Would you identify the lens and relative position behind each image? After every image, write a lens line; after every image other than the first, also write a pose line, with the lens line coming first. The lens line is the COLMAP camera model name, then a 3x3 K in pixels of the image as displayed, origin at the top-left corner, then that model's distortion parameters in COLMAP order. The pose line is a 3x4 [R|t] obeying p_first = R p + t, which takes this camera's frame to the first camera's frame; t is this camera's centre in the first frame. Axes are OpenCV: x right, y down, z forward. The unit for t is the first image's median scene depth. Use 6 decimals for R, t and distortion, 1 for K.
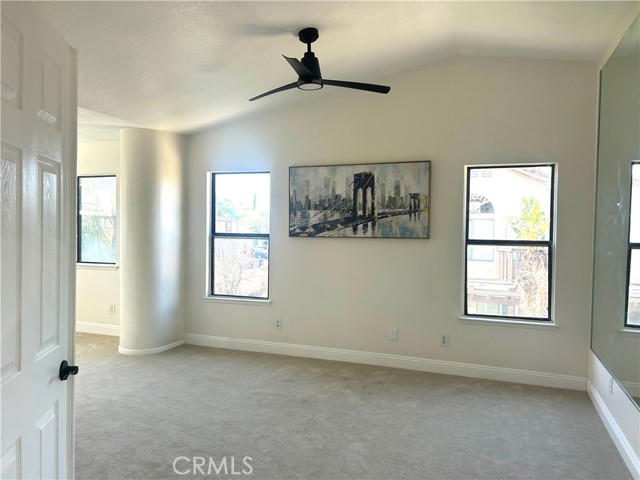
lens RADIAL K [[479.6, 0, 323.0], [0, 479.6, 237.3], [0, 0, 1]] dist [0.062257, -0.024377]
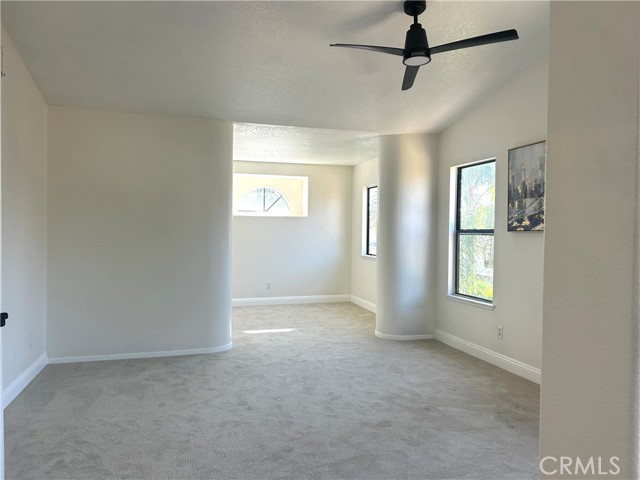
lens RADIAL K [[479.6, 0, 321.7], [0, 479.6, 240.3], [0, 0, 1]] dist [0.062257, -0.024377]
pose [[0.600325, 0.005436, -0.799738, 0.422197], [-0.018031, 0.999815, -0.006738, 0.026539], [0.799553, 0.018465, 0.600312, 0.218798]]
